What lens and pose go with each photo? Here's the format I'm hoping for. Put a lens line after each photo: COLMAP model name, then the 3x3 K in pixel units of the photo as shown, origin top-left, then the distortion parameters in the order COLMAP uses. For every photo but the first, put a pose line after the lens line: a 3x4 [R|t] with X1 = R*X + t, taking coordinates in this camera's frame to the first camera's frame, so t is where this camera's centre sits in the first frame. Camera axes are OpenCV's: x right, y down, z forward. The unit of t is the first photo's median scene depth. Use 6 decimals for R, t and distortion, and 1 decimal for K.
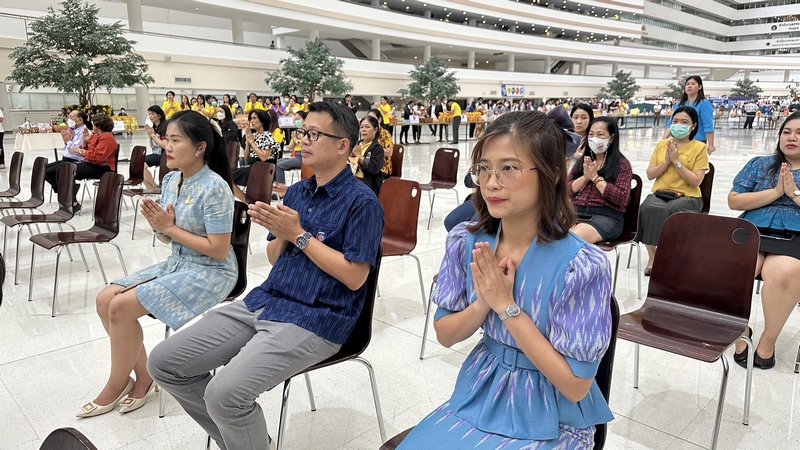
lens RADIAL K [[567.8, 0, 411.9], [0, 567.8, 234.2], [0, 0, 1]] dist [0.073288, -0.142574]
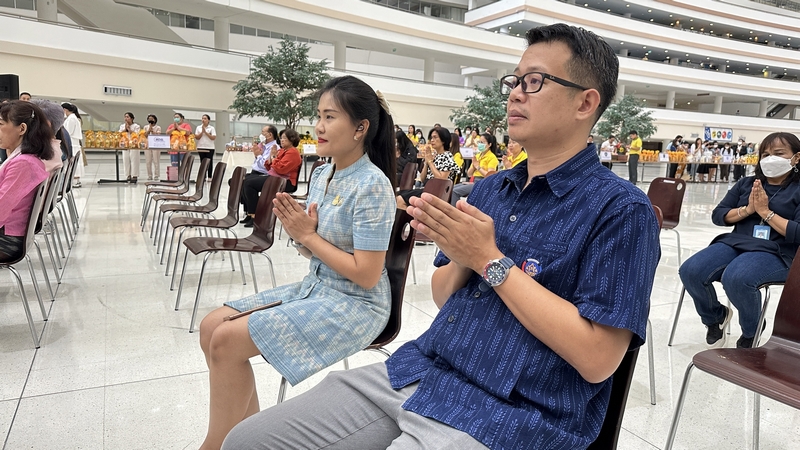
lens RADIAL K [[568.2, 0, 400.7], [0, 568.2, 206.8], [0, 0, 1]] dist [0.094710, -0.130052]
pose [[0.946758, 0.068928, -0.314479, -0.080699], [-0.104410, 0.989754, -0.097395, 0.009225], [0.304544, 0.125045, 0.944255, 0.324859]]
